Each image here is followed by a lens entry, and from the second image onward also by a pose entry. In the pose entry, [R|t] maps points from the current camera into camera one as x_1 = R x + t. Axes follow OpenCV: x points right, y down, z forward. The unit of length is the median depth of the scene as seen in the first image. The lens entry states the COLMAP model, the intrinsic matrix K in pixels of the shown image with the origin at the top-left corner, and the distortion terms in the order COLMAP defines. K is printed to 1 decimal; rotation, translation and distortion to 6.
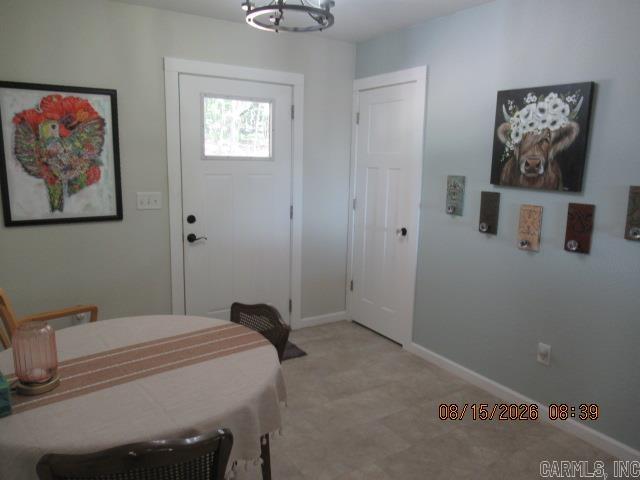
lens RADIAL K [[476.5, 0, 320.0], [0, 476.5, 240.0], [0, 0, 1]] dist [-0.014522, 0.006003]
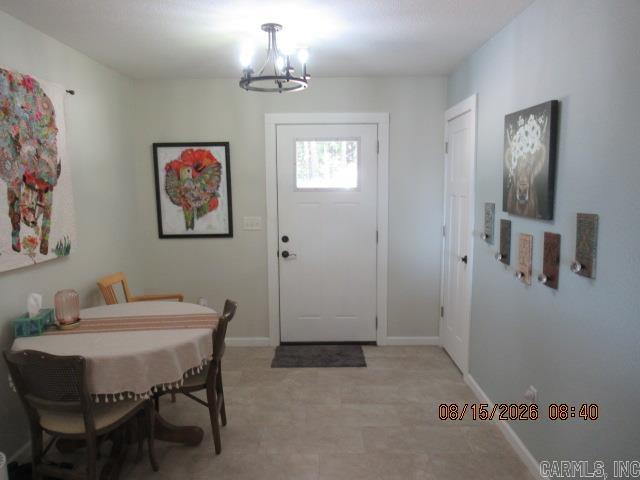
lens RADIAL K [[476.5, 0, 320.0], [0, 476.5, 240.0], [0, 0, 1]] dist [-0.014522, 0.006003]
pose [[0.843509, 0.035759, -0.535924, 0.540129], [-0.066835, 0.997014, -0.038669, 0.000817], [0.532941, 0.068436, 0.843380, 0.003787]]
